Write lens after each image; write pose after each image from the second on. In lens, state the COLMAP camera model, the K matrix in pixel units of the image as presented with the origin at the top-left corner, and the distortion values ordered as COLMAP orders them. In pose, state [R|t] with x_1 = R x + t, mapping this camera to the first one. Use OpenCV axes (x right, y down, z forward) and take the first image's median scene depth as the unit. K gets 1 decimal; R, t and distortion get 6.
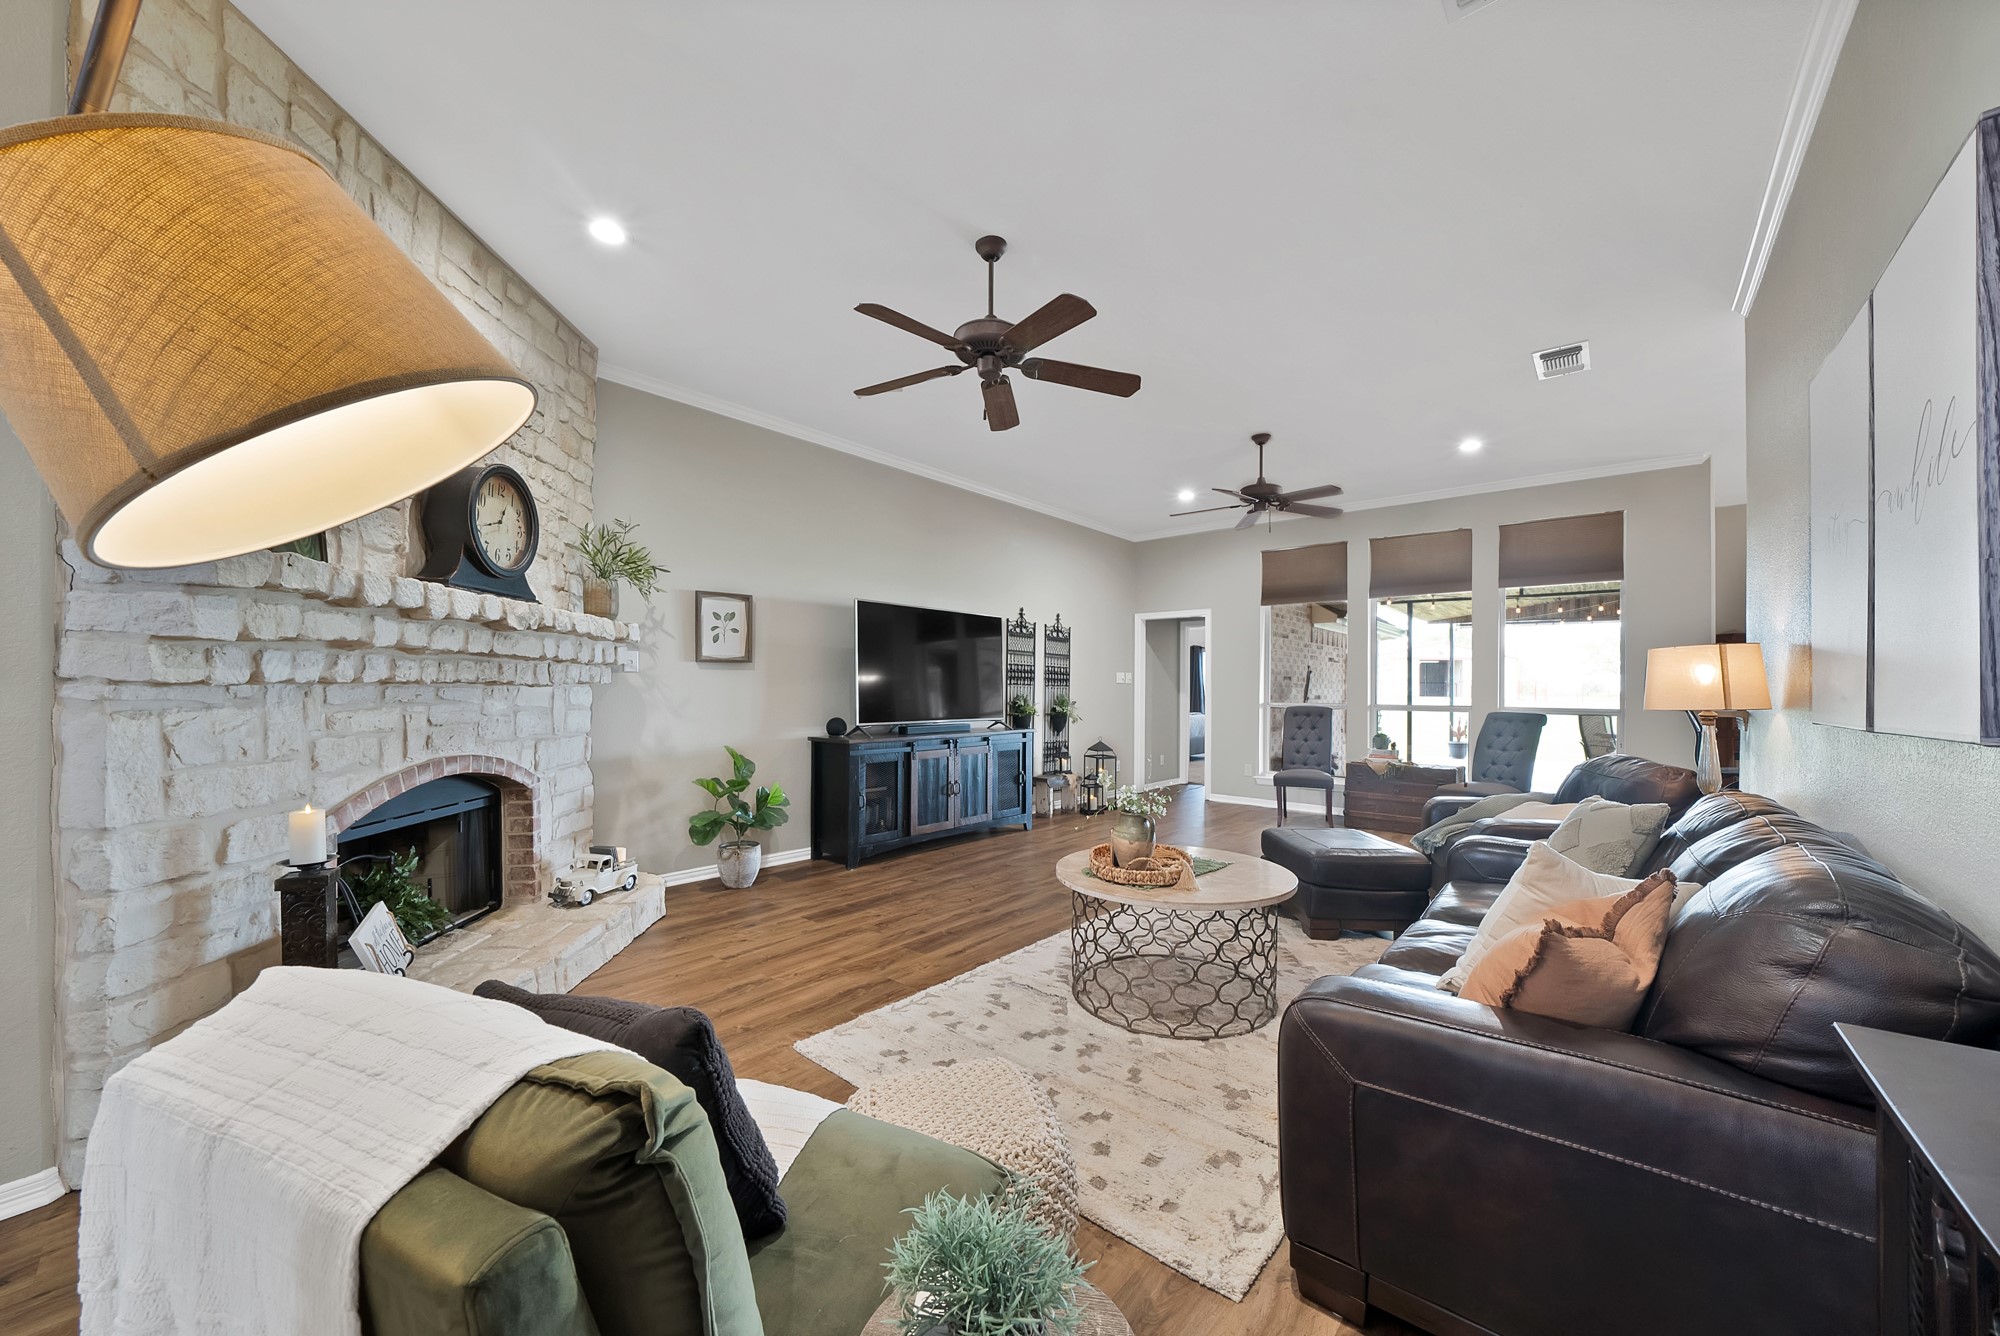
lens RADIAL K [[721.0, 0, 1010.8], [0, 721.0, 686.6], [0, 0, 1]] dist [-0.021658, 0.001323]
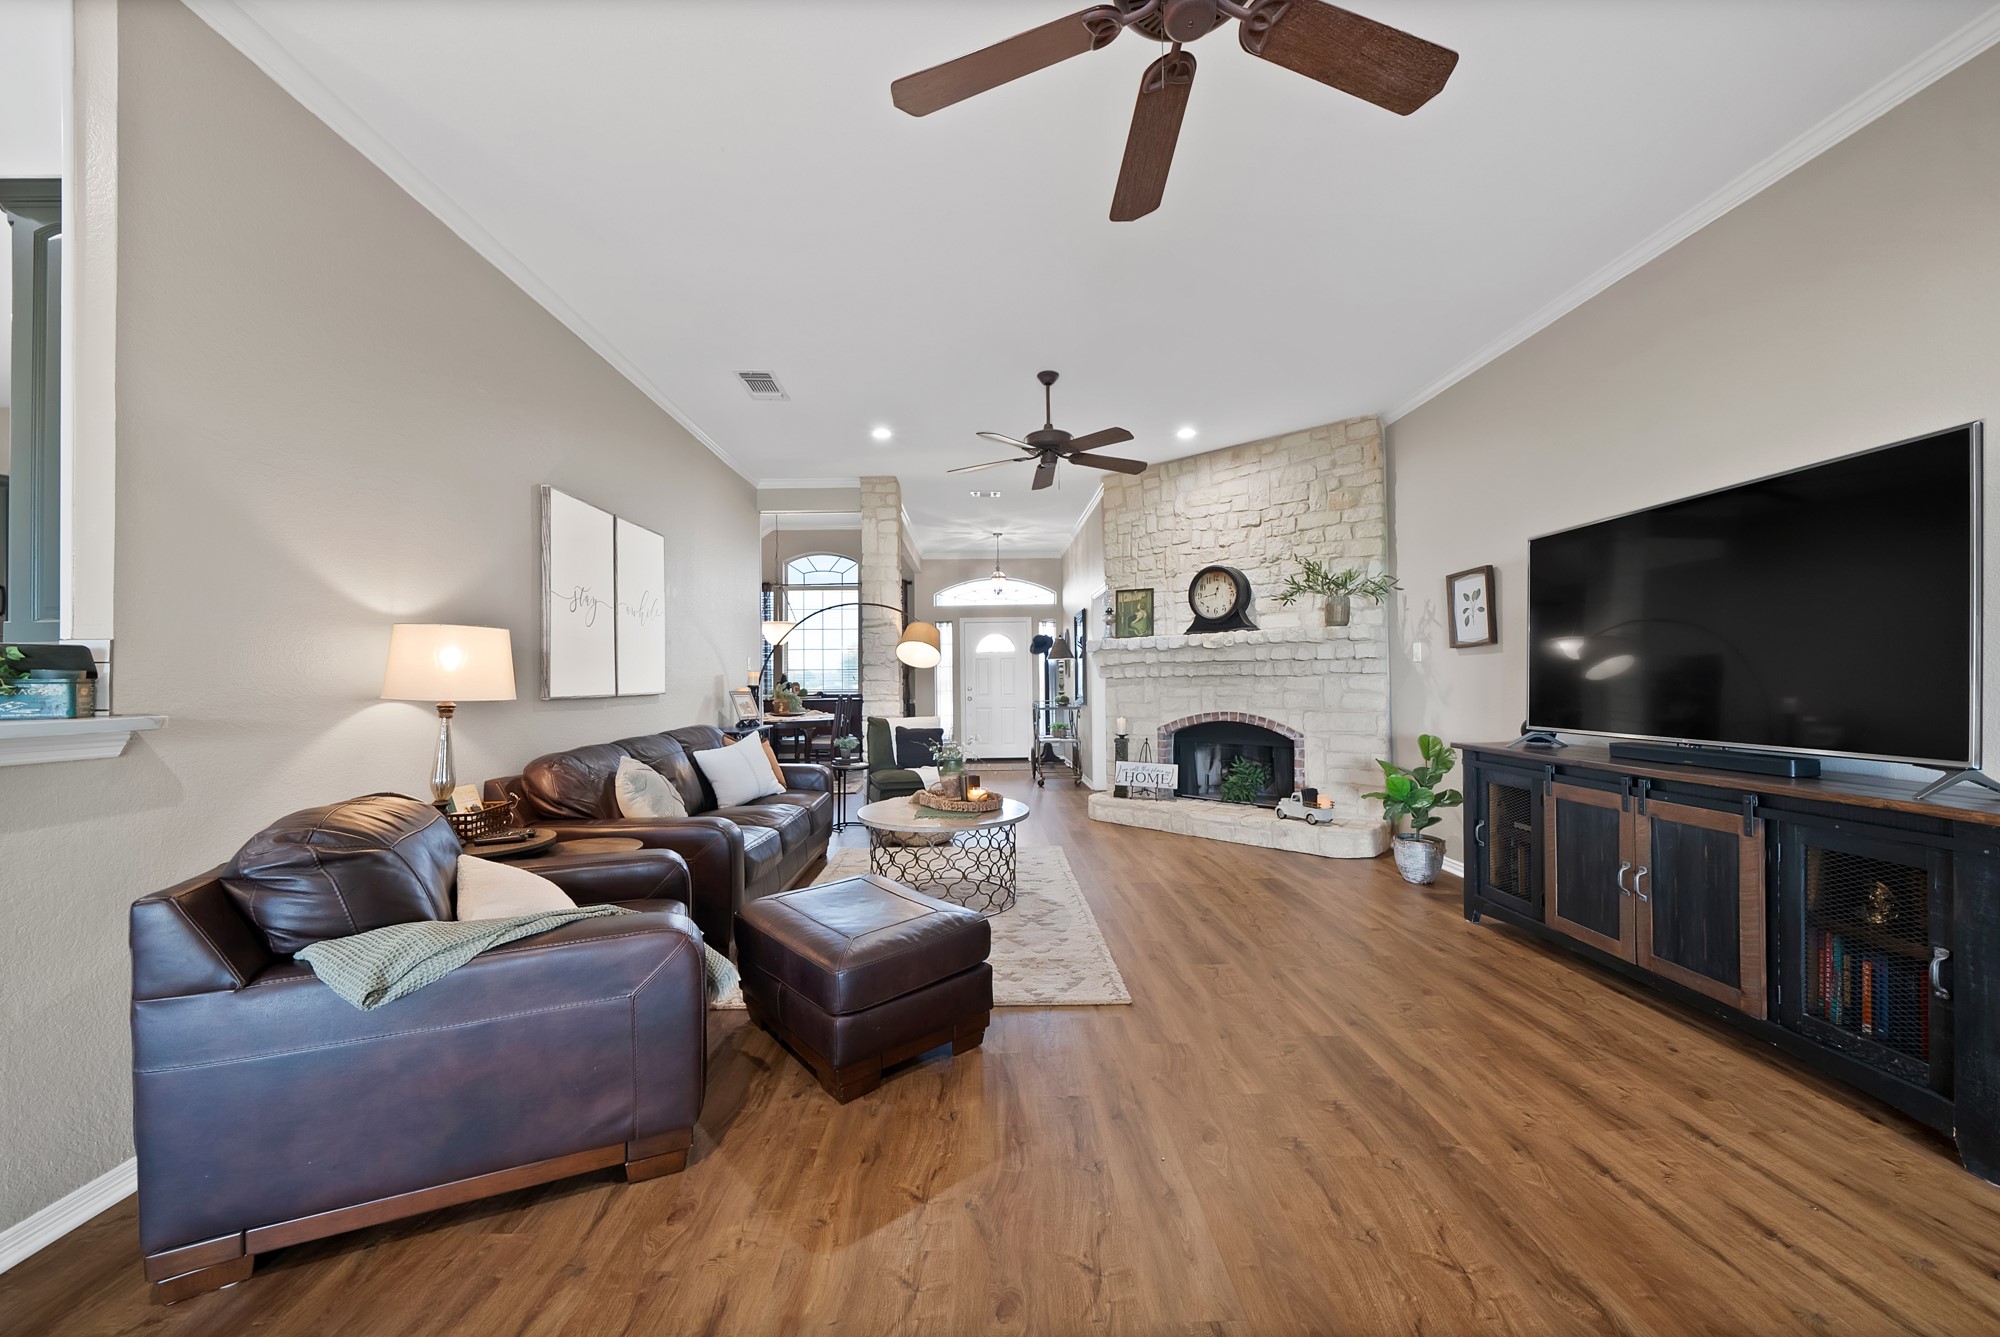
lens RADIAL K [[721.0, 0, 992.1], [0, 721.0, 673.3], [0, 0, 1]] dist [-0.021658, 0.001323]
pose [[-0.751610, -0.006712, -0.659573, 0.697770], [0.006209, 0.999832, -0.017250, 0.012581], [0.659578, -0.017061, -0.751442, 1.370579]]
